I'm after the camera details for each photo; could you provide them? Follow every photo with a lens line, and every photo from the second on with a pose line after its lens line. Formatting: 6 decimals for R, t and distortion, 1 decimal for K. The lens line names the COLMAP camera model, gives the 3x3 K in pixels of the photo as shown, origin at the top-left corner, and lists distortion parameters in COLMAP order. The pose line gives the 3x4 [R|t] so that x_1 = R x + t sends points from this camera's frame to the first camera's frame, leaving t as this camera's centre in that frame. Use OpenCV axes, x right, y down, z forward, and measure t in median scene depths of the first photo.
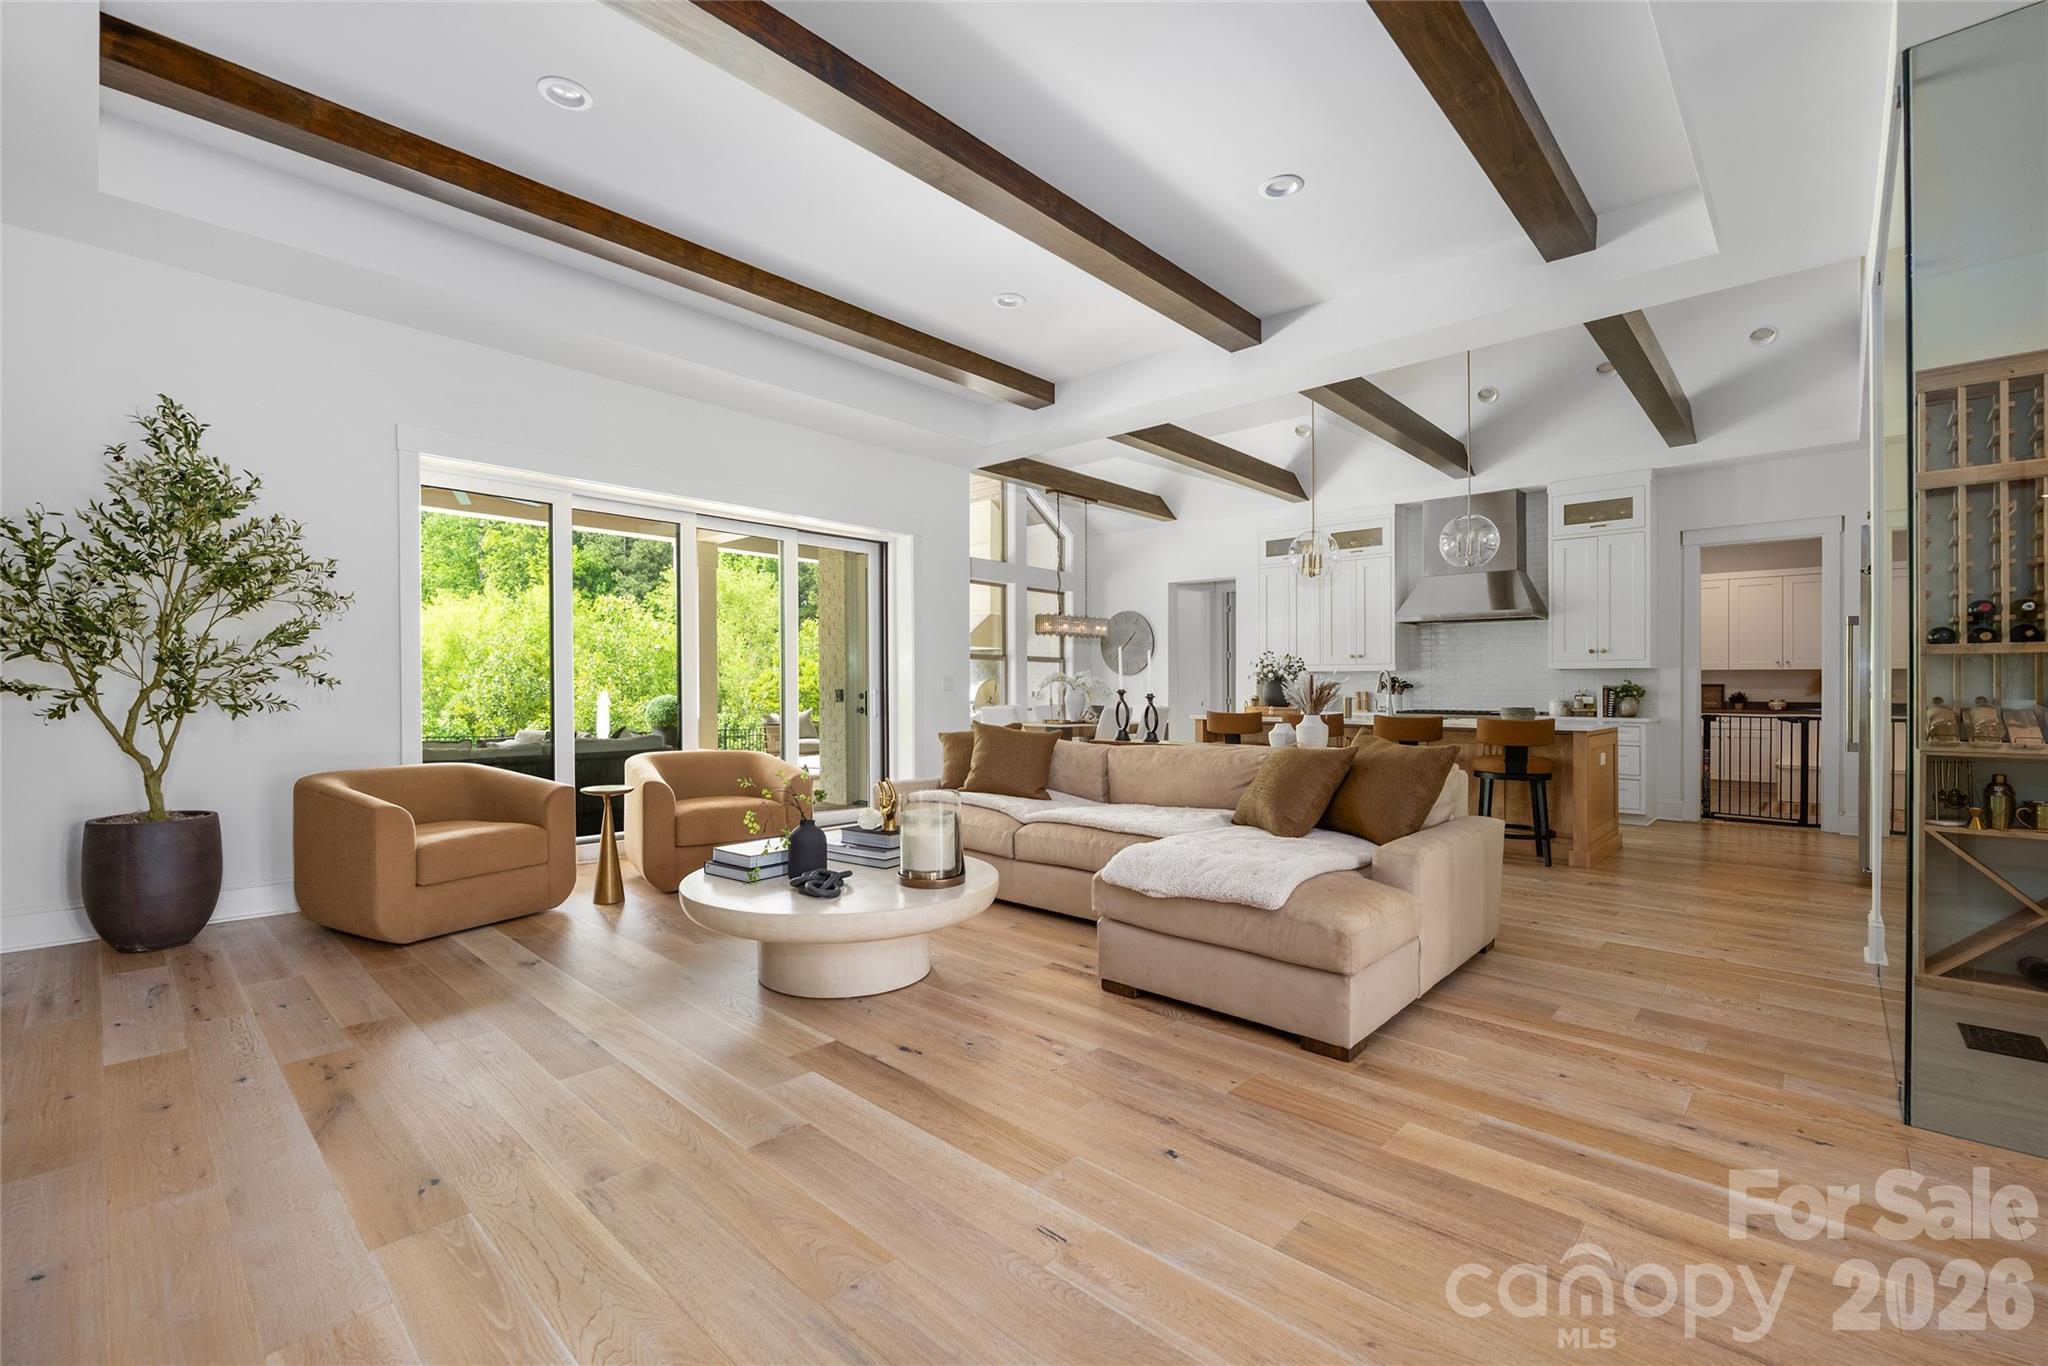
lens RADIAL K [[859.9, 0, 1003.1], [0, 859.9, 690.7], [0, 0, 1]] dist [-0.002899, -0.000646]
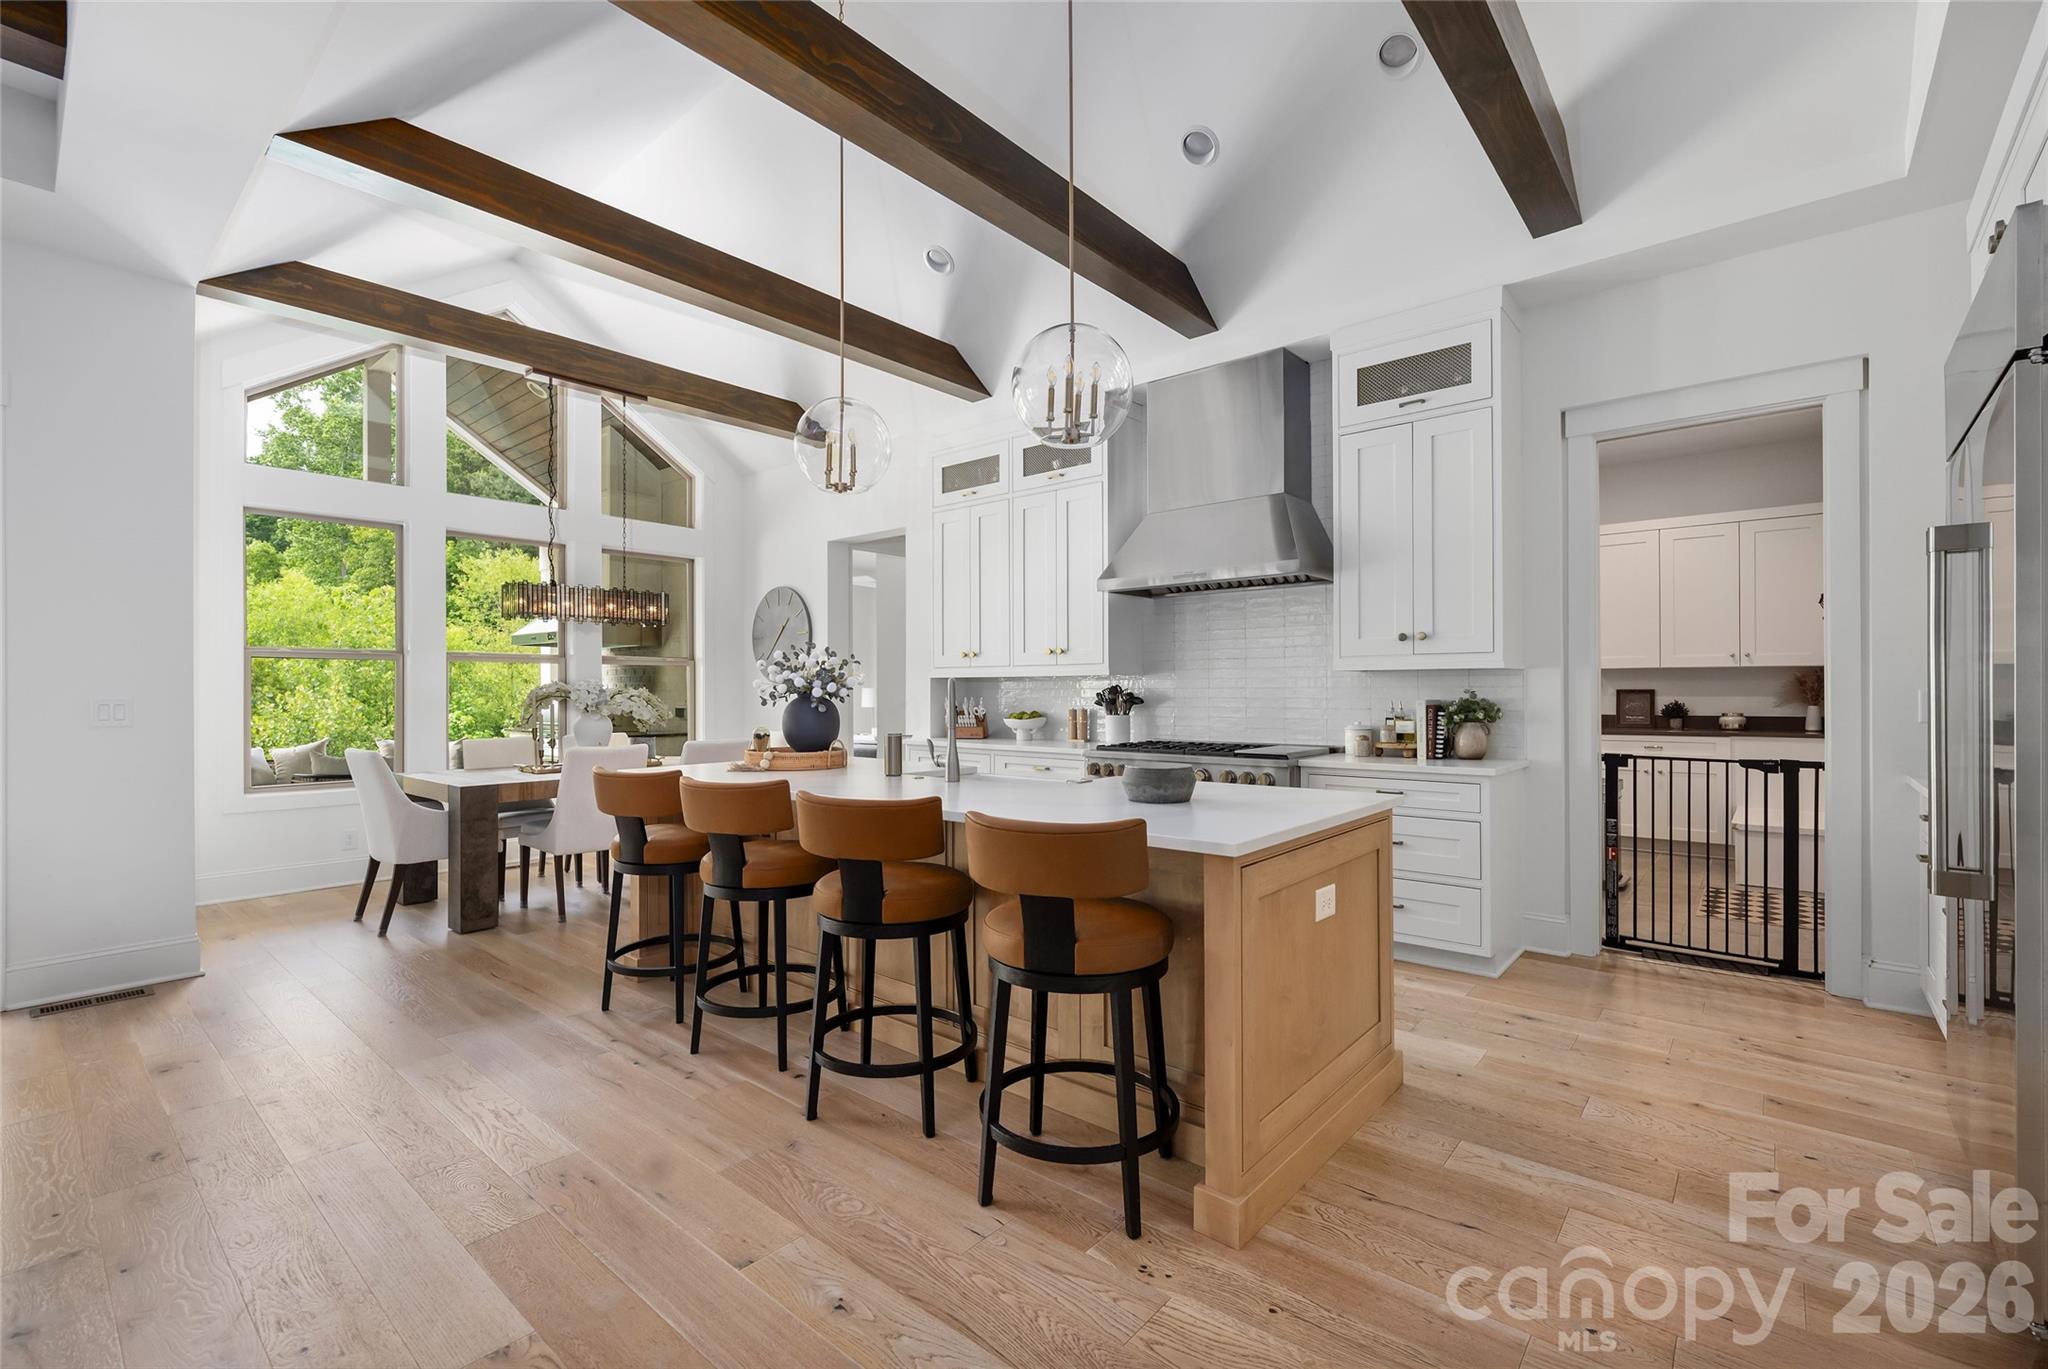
lens RADIAL K [[917.6, 0, 985.0], [0, 917.6, 697.0], [0, 0, 1]] dist [0.001427, 0.001585]
pose [[0.998338, -0.011199, 0.056525, 0.371126], [0.011013, 0.999933, 0.003598, -0.013119], [-0.056562, -0.002969, 0.998395, 0.419237]]
